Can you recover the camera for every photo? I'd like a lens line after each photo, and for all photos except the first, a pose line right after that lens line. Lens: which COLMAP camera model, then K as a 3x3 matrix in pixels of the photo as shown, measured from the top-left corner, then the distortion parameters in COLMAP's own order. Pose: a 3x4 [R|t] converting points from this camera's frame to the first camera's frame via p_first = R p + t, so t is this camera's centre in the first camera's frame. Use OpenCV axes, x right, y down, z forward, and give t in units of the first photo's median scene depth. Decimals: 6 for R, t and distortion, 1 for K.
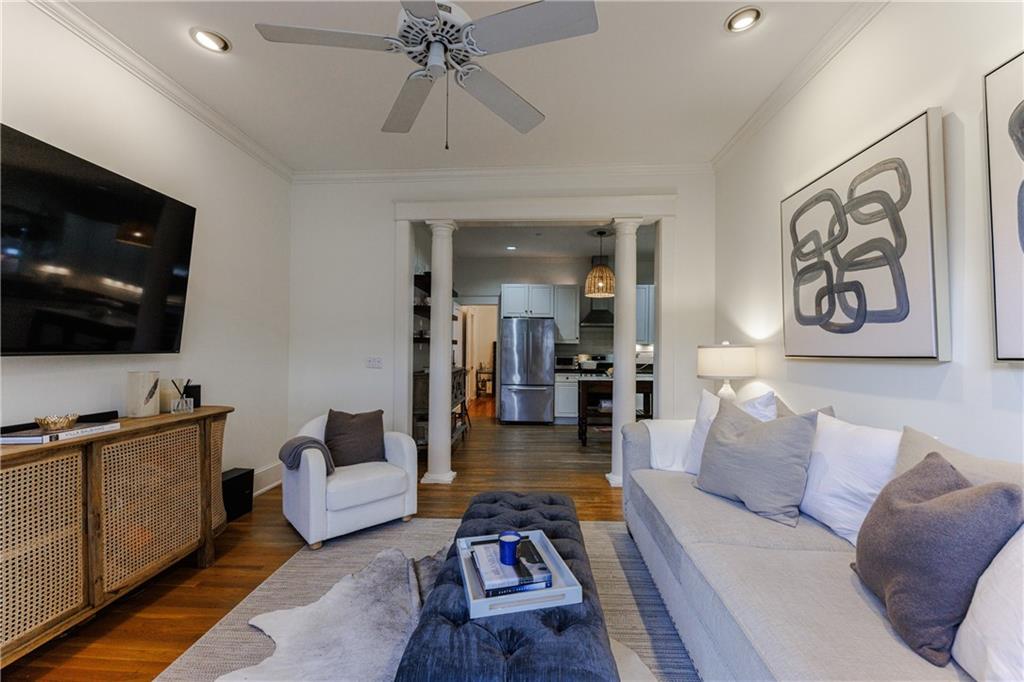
lens RADIAL K [[407.1, 0, 512.7], [0, 407.1, 344.3], [0, 0, 1]] dist [0.000210, -0.000482]
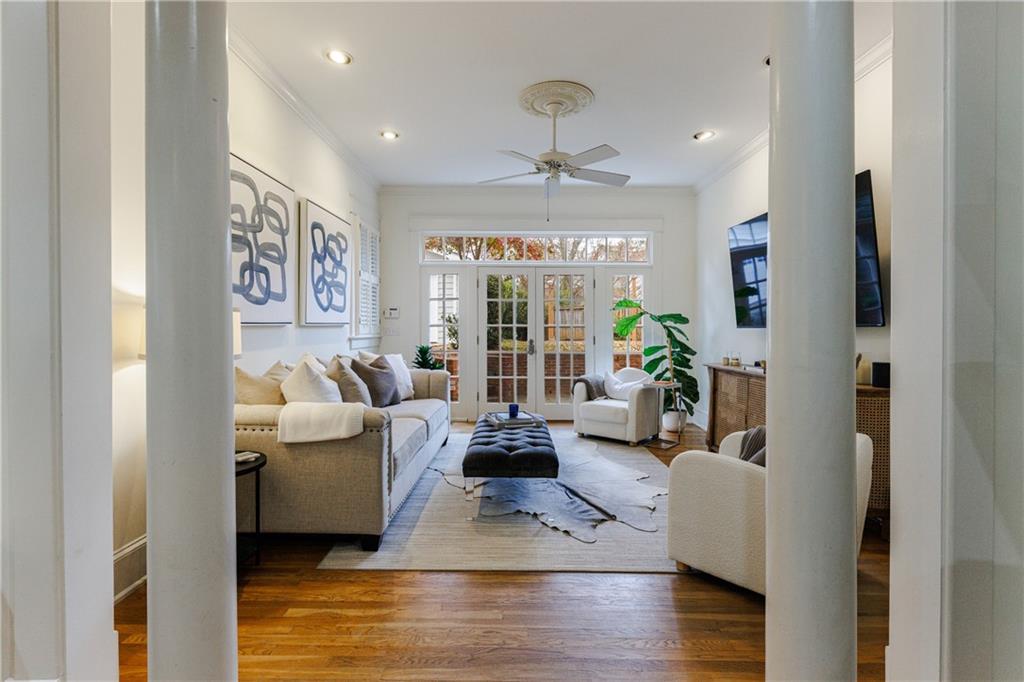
lens RADIAL K [[466.8, 0, 512.0], [0, 466.8, 341.0], [0, 0, 1]] dist [0.000092, 0.000056]
pose [[-0.999004, -0.009540, -0.043597, 0.077041], [-0.010203, 0.999835, 0.015022, 0.050206], [0.043447, 0.015452, -0.998936, 2.223919]]
